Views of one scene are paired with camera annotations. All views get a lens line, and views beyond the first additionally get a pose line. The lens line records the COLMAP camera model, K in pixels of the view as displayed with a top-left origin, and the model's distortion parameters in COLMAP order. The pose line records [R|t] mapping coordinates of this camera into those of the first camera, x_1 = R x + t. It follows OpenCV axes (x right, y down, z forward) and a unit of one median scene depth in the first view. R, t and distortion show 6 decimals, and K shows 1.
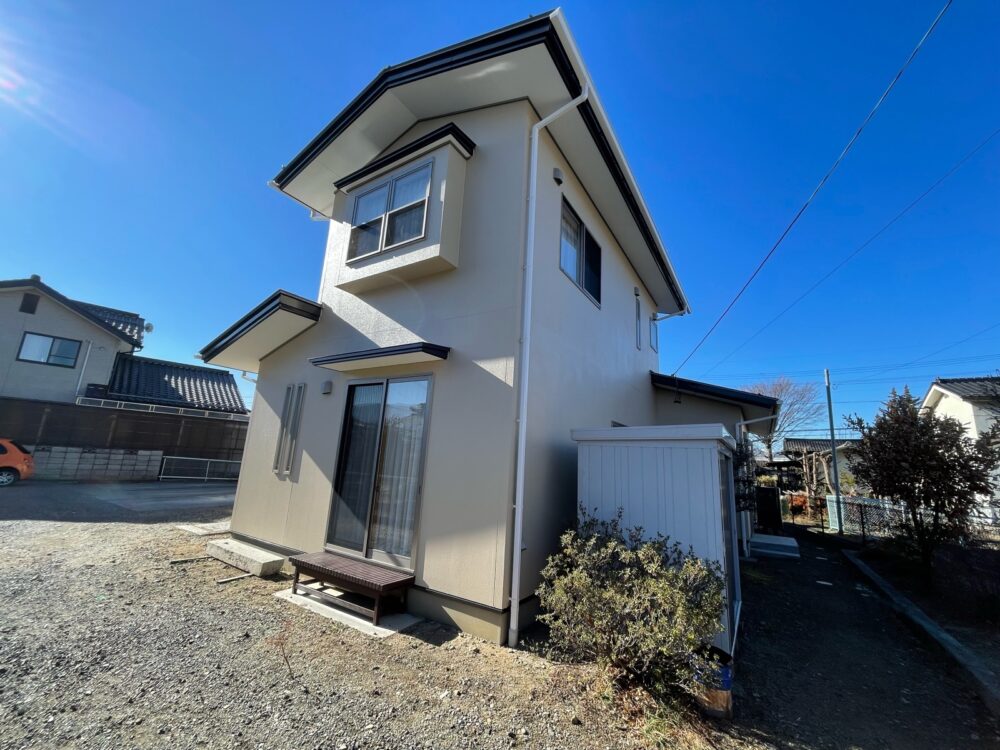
lens RADIAL K [[406.3, 0, 500.0], [0, 406.3, 375.0], [0, 0, 1]] dist [-0.002552, -0.000189]
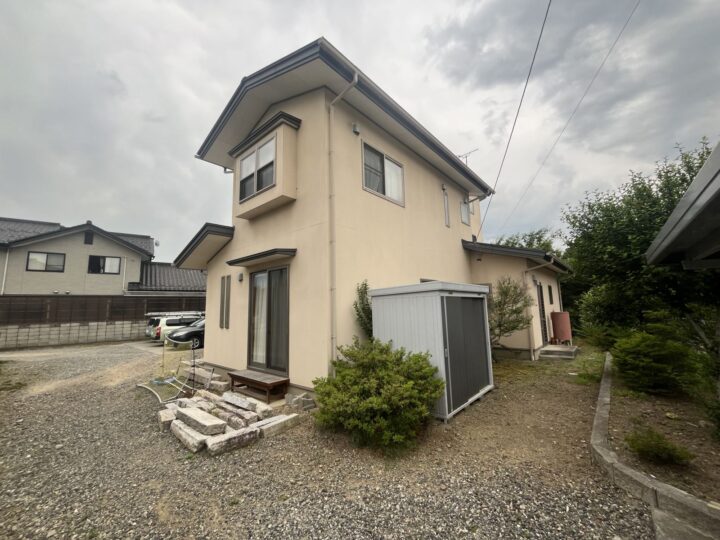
lens RADIAL K [[294.9, 0, 355.8], [0, 294.9, 272.3], [0, 0, 1]] dist [-0.000405, -0.000228]
pose [[0.984402, -0.095421, -0.147806, 0.245364], [0.107113, 0.991544, 0.073259, -0.025690], [0.139566, -0.087949, 0.986299, -0.156009]]
